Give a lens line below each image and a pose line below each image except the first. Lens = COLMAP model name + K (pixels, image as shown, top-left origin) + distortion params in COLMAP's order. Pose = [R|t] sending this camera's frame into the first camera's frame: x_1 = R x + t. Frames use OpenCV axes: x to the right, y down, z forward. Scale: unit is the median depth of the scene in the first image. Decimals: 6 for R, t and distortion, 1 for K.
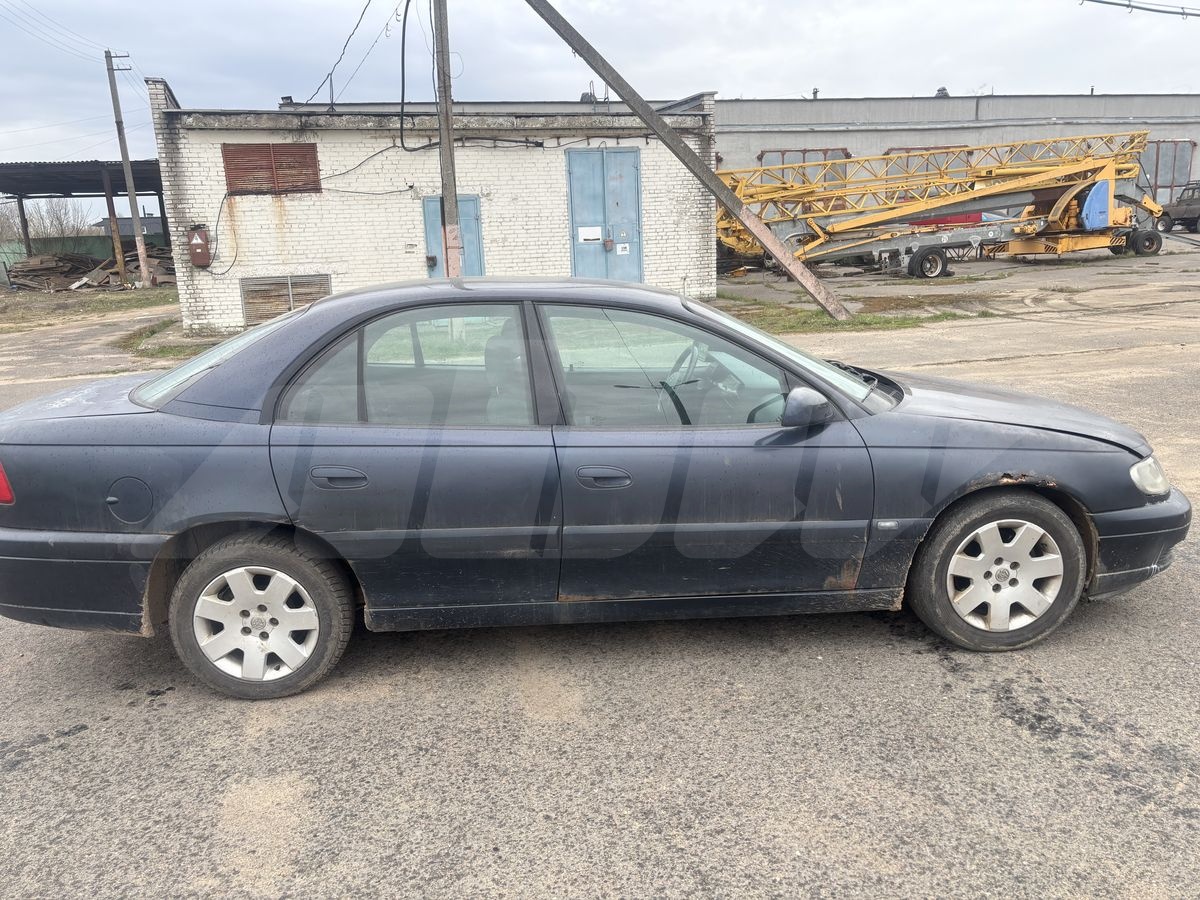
lens RADIAL K [[905.8, 0, 589.1], [0, 905.8, 453.2], [0, 0, 1]] dist [0.072904, -0.078539]
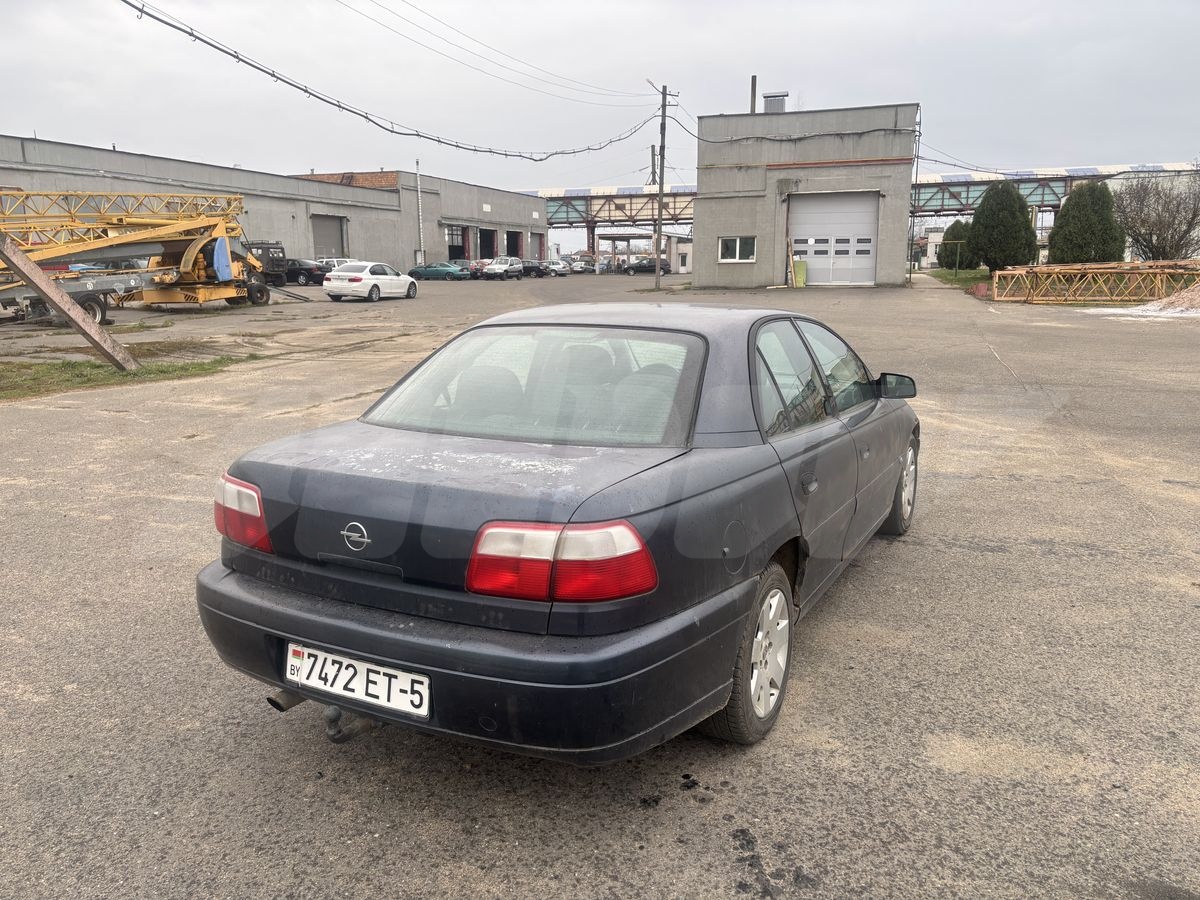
lens RADIAL K [[905.8, 0, 589.1], [0, 905.8, 453.2], [0, 0, 1]] dist [0.072904, -0.078539]
pose [[0.521350, -0.135265, 0.842554, -0.166308], [0.181772, 0.982300, 0.045224, -0.013193], [-0.833759, 0.129575, 0.536709, 0.081761]]
